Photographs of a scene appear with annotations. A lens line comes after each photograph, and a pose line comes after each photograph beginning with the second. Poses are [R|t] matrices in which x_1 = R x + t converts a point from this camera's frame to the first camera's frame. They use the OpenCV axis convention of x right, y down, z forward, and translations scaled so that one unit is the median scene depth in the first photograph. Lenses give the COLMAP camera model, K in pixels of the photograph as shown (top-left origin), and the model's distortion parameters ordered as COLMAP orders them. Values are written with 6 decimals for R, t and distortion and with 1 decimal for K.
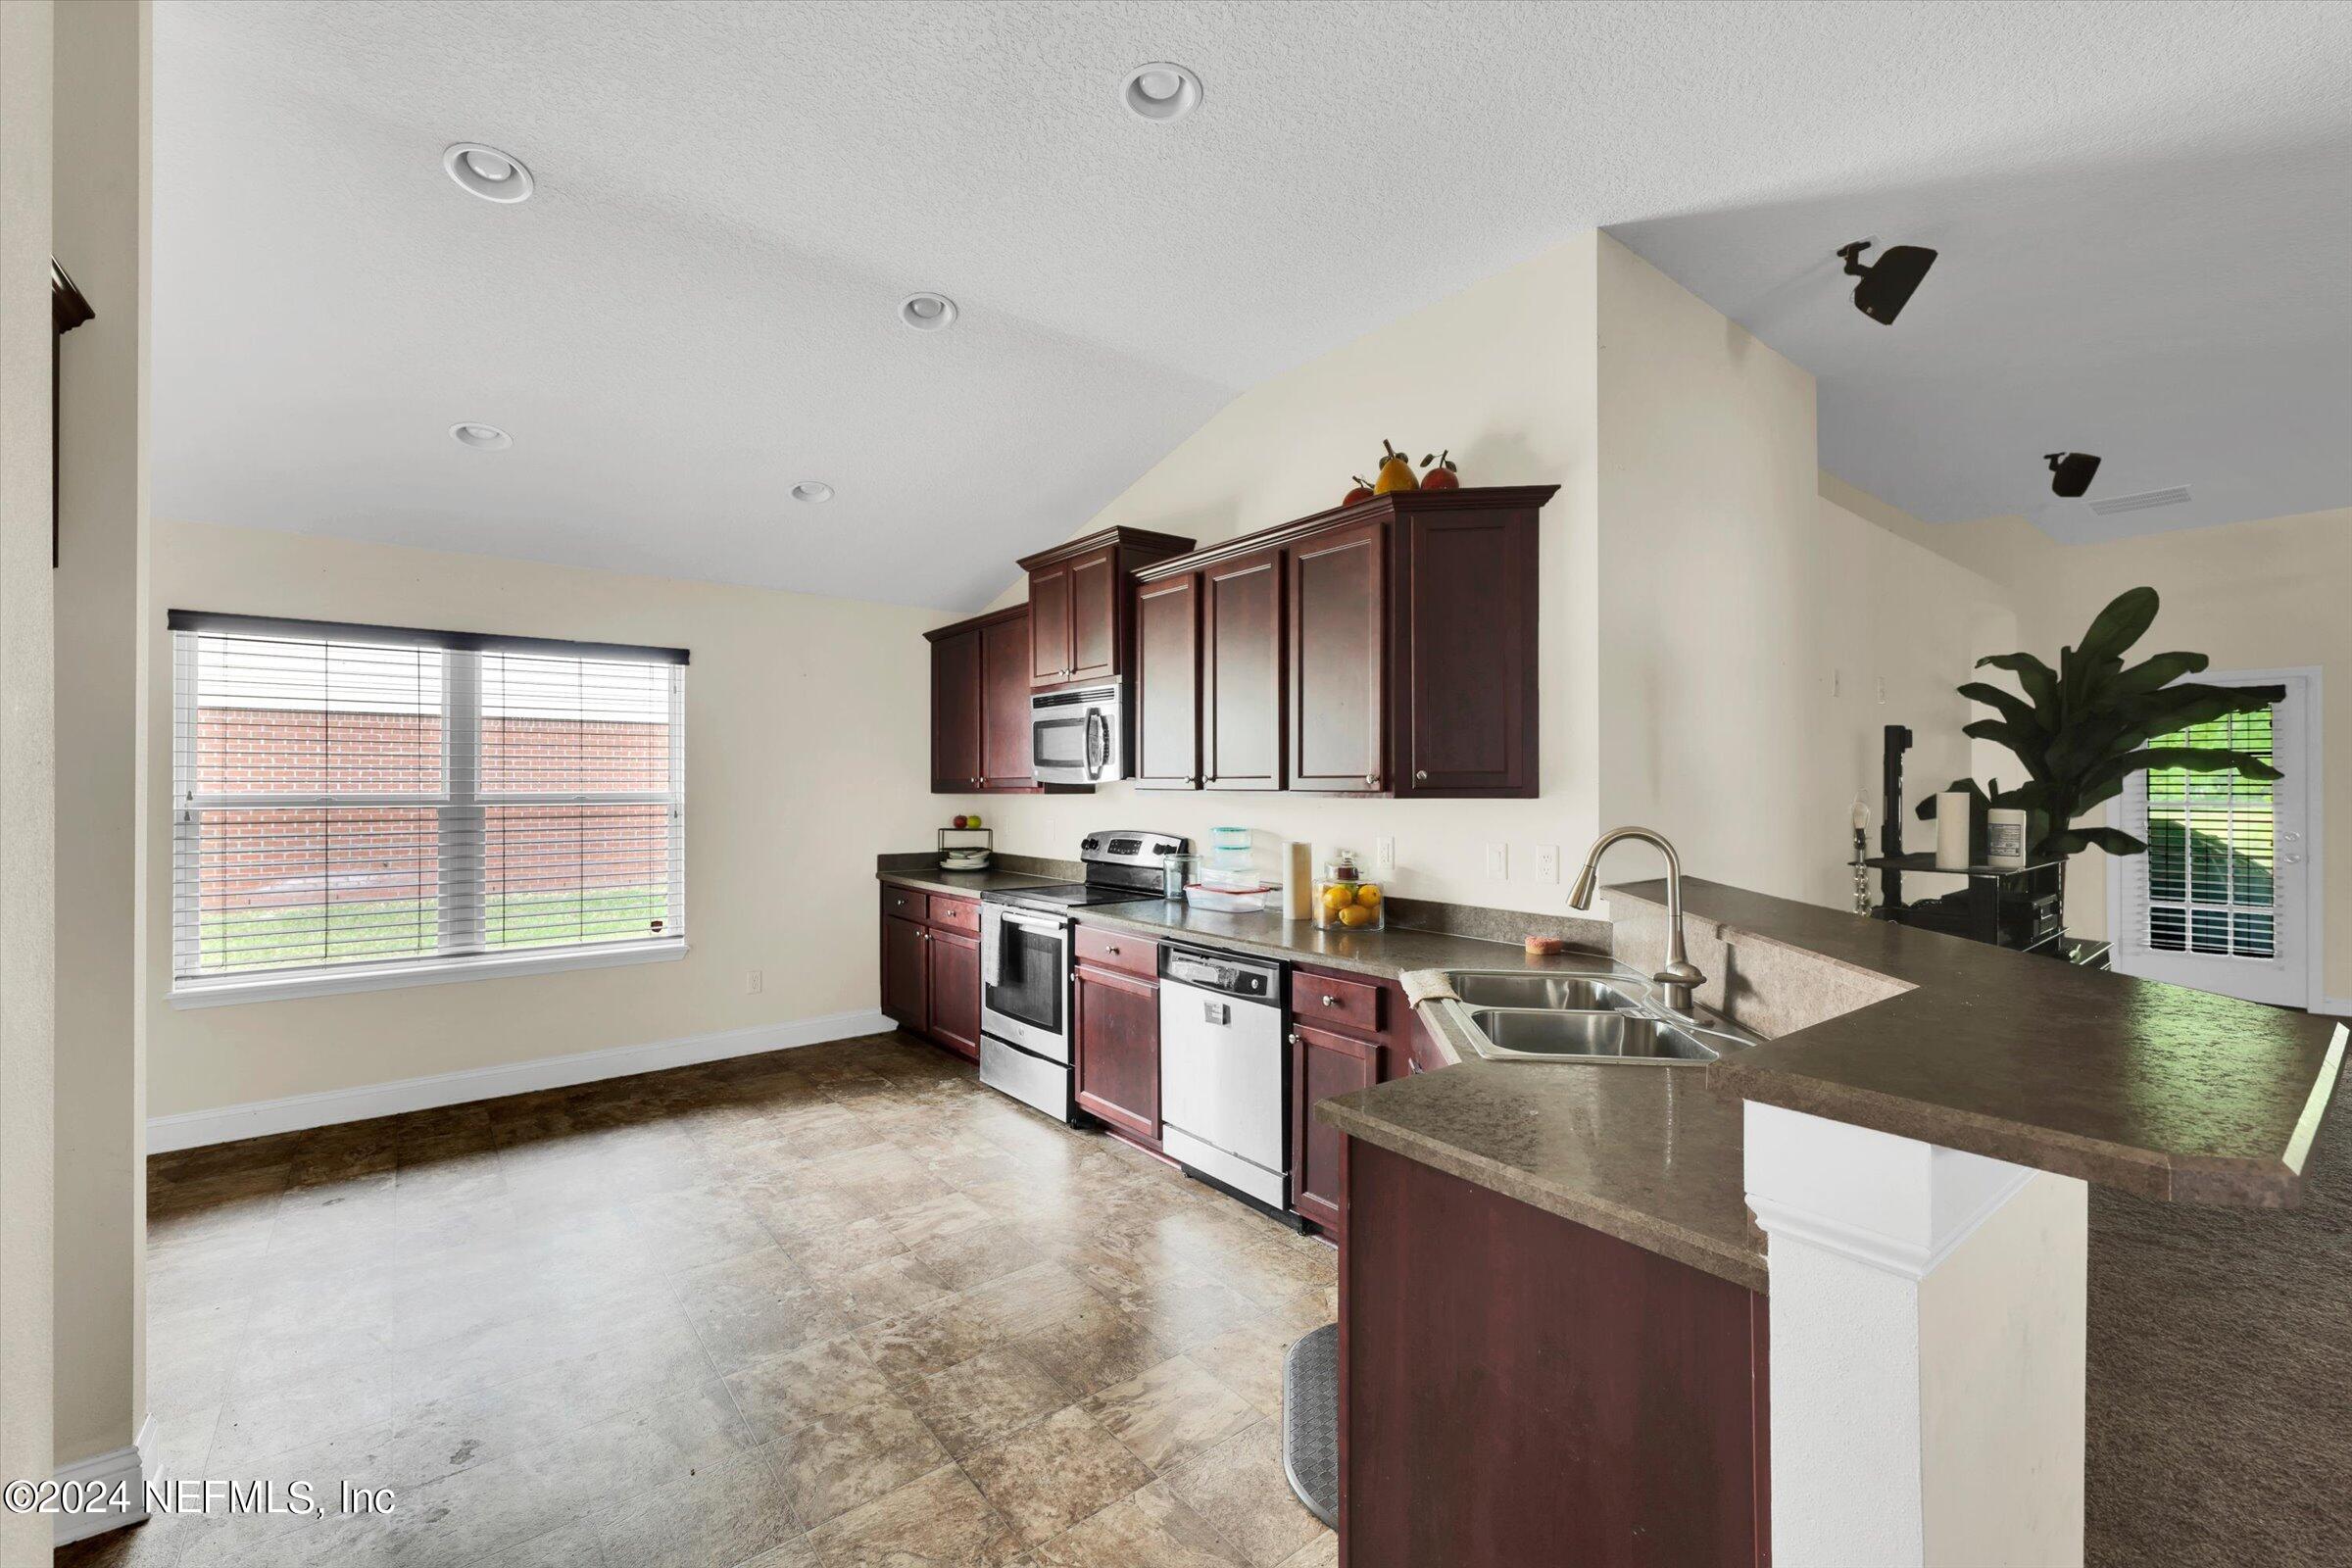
lens RADIAL K [[960.2, 0, 1161.6], [0, 960.2, 782.9], [0, 0, 1]] dist [0.000281, -0.001640]
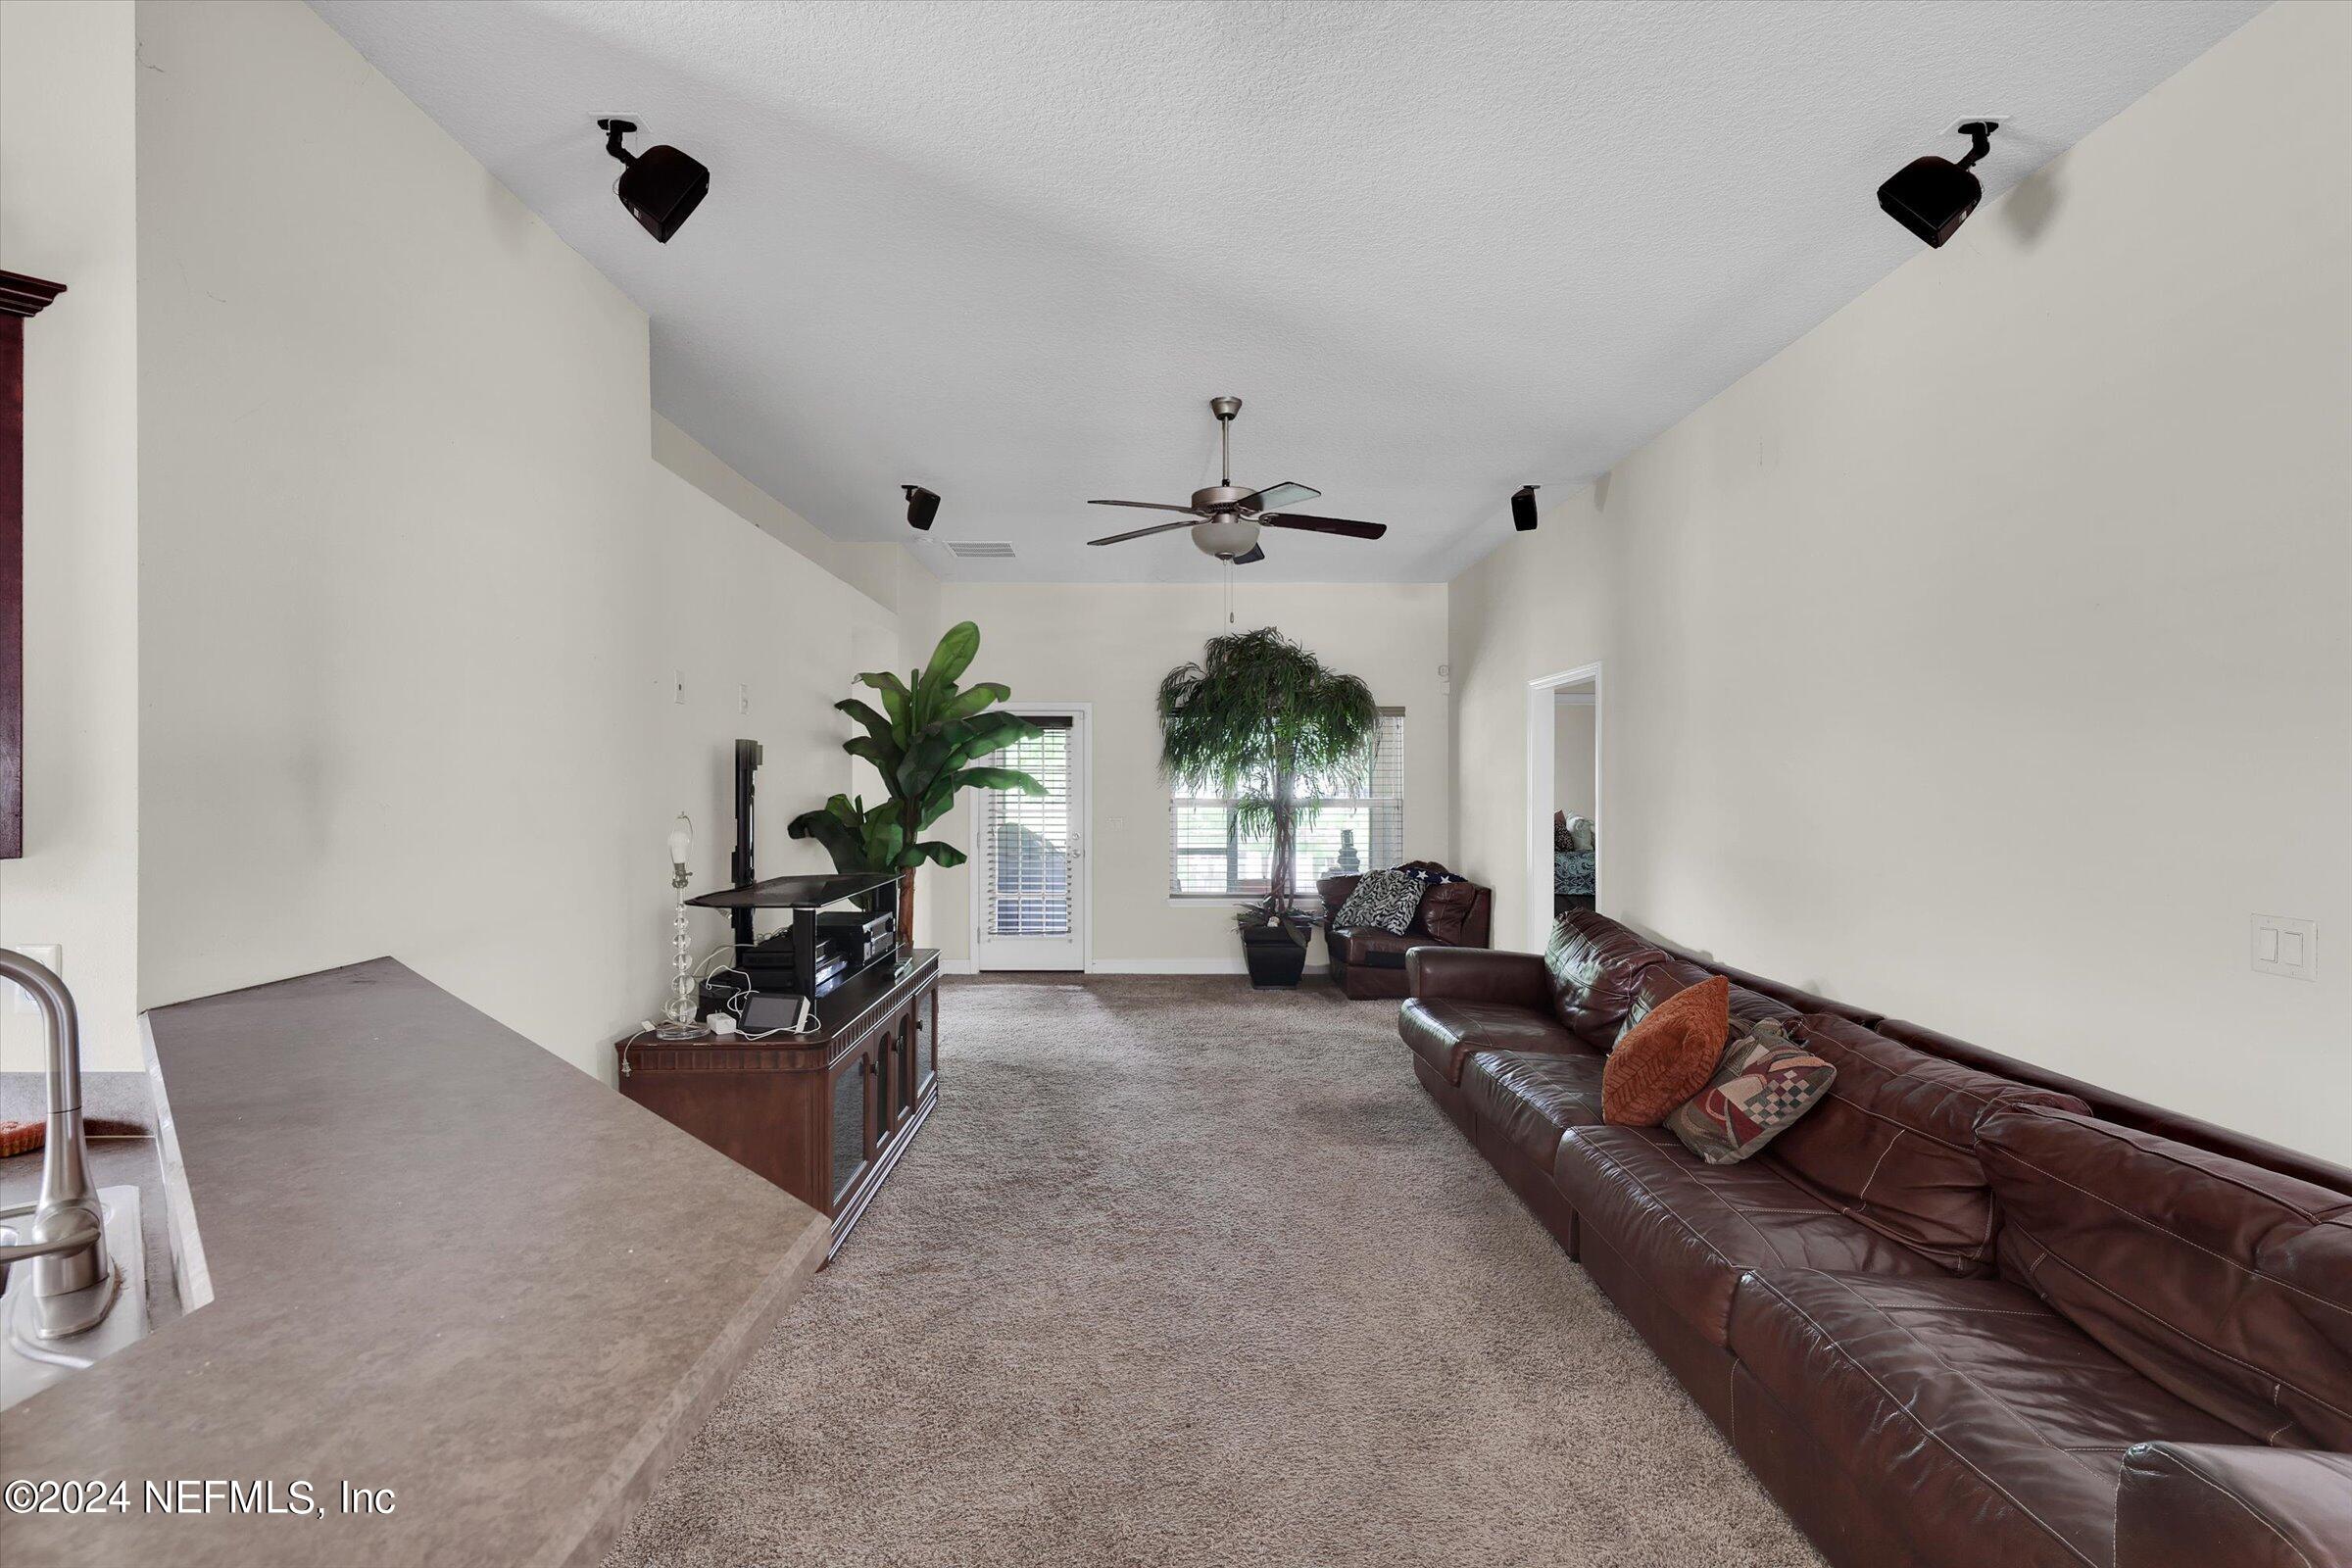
lens RADIAL K [[1045.5, 0, 1176.9], [0, 1045.5, 788.9], [0, 0, 1]] dist [0.008081, -0.000302]
pose [[0.599396, -0.005804, 0.800432, 0.251176], [0.004967, 0.999981, 0.003531, -0.017376], [-0.800437, 0.001859, 0.599414, 0.105610]]
